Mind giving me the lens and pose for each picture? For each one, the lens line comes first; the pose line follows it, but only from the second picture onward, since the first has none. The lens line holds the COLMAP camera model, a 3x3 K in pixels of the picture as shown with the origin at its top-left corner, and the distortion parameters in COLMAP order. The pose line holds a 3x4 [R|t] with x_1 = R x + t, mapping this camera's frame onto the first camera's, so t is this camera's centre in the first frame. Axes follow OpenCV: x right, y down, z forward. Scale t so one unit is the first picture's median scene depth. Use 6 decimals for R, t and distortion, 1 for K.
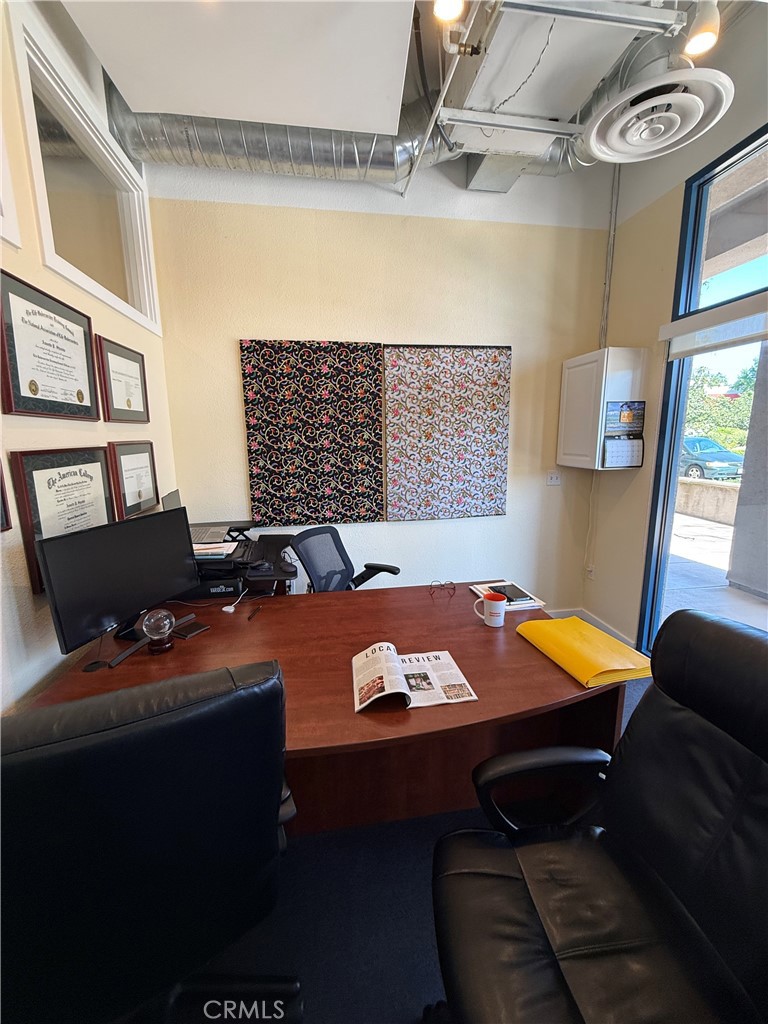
lens RADIAL K [[405.1, 0, 384.0], [0, 405.1, 512.0], [0, 0, 1]] dist [-0.002401, 0.000061]
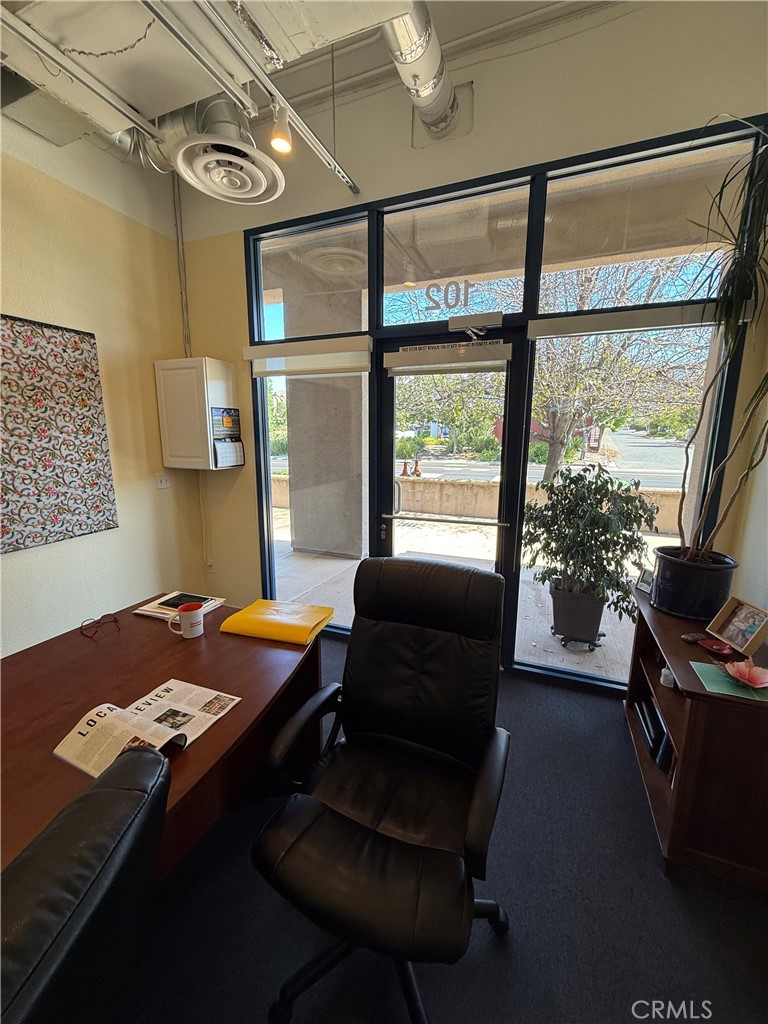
lens RADIAL K [[405.1, 0, 384.0], [0, 405.1, 512.0], [0, 0, 1]] dist [-0.002401, 0.000061]
pose [[0.515554, -0.144383, 0.844605, -0.154669], [0.145522, 0.986136, 0.079749, -0.012651], [-0.844409, 0.081794, 0.529417, 0.049385]]
